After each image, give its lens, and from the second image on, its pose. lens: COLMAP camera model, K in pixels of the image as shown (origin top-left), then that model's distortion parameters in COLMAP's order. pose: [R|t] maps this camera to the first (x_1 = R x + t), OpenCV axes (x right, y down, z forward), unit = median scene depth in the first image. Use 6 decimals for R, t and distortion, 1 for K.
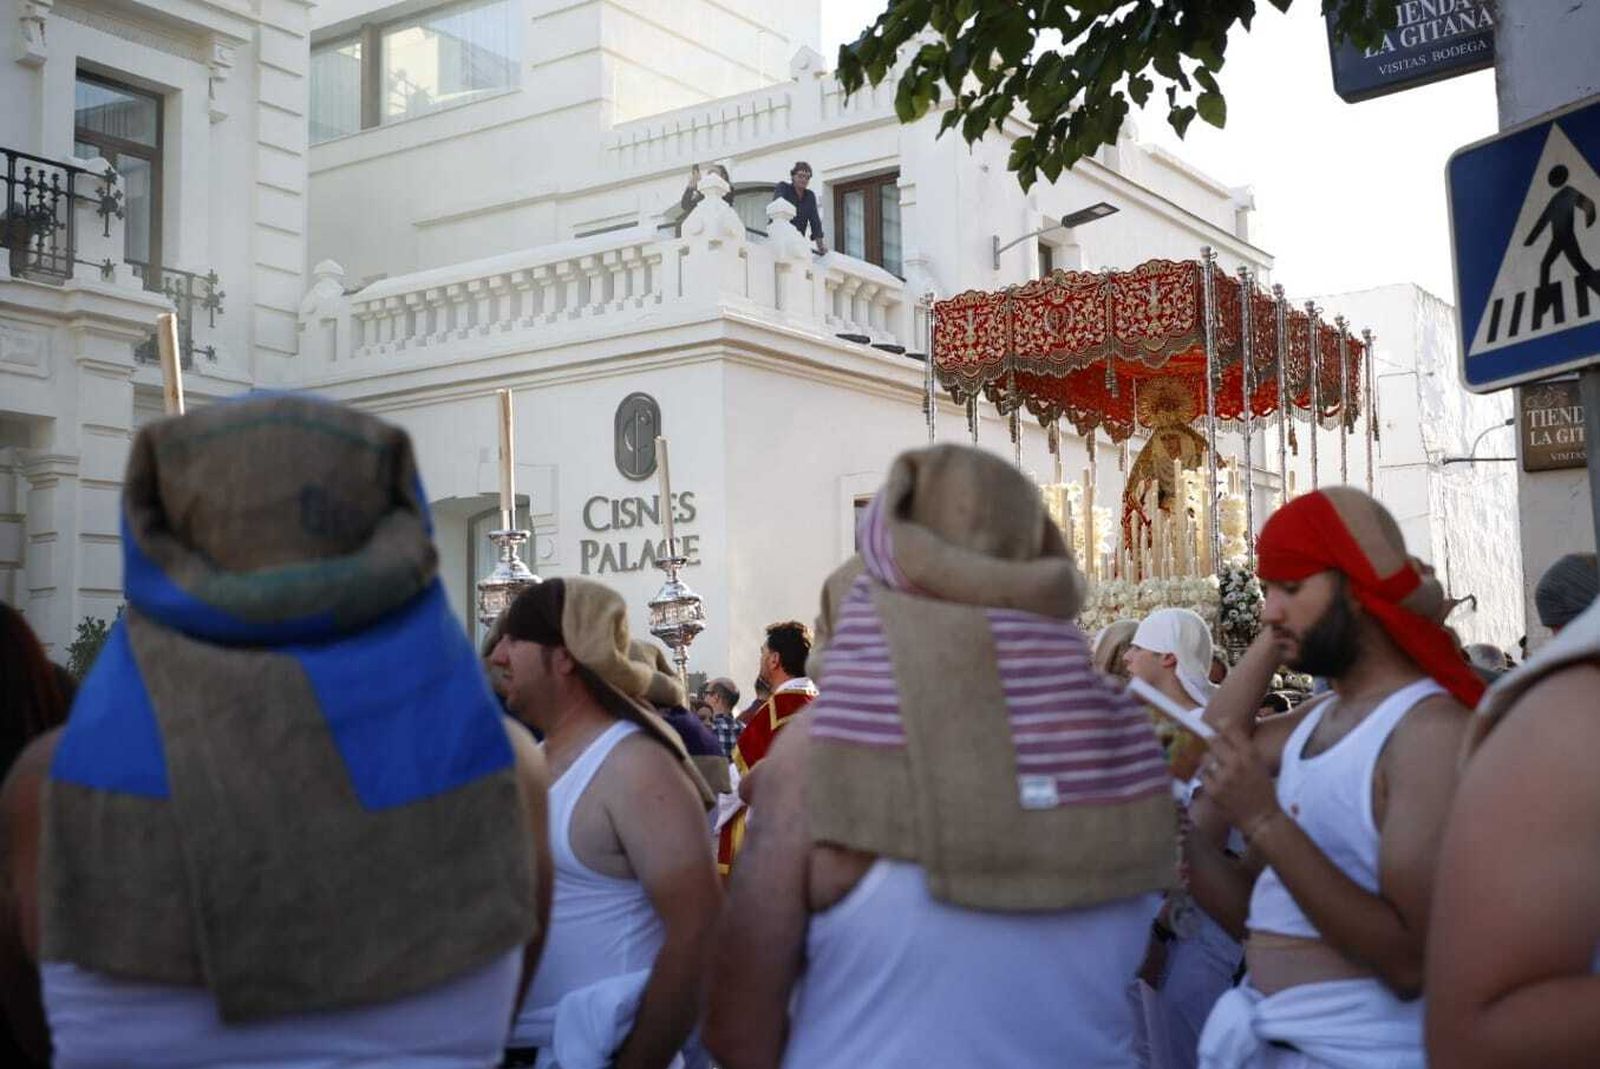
lens RADIAL K [[1843.5, 0, 801.8], [0, 1843.5, 533.6], [0, 0, 1]] dist [0.030012, 0.000000]
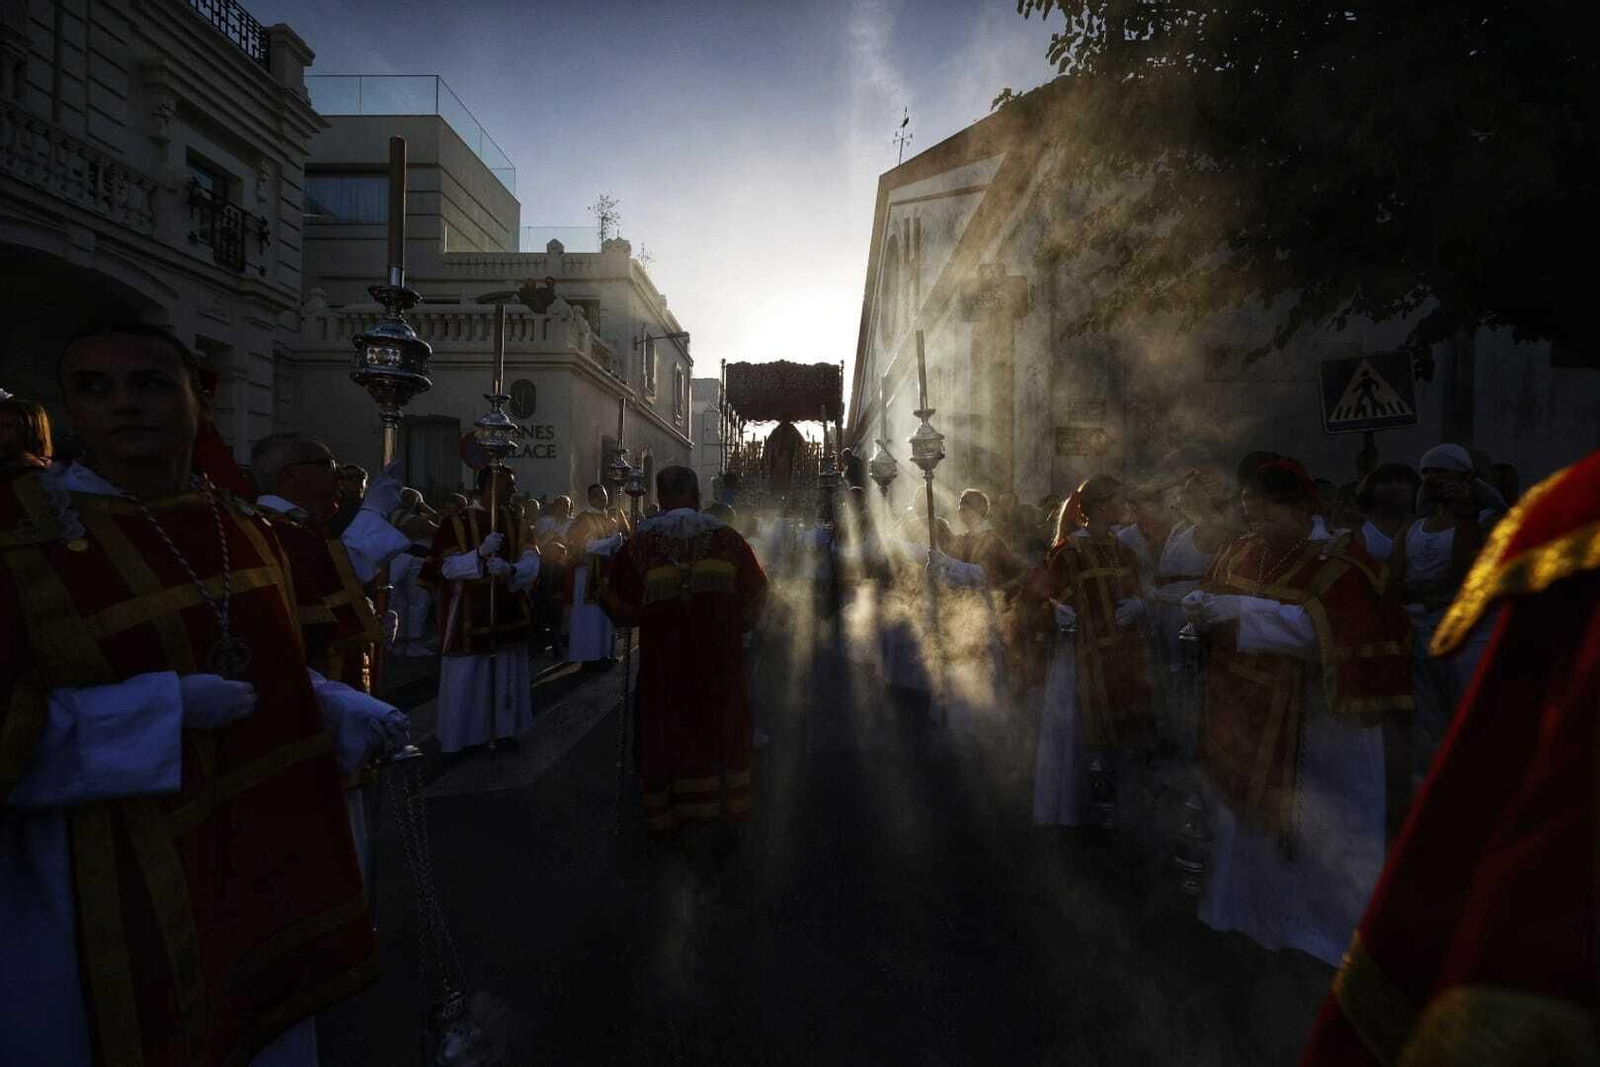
lens RADIAL K [[690.2, 0, 798.2], [0, 690.2, 531.2], [0, 0, 1]] dist [0.001918, 0.000161]
pose [[0.855923, 0.040516, 0.515514, -0.259311], [-0.088608, 0.993672, 0.069022, 0.023366], [-0.509455, -0.104756, 0.854097, 0.092716]]
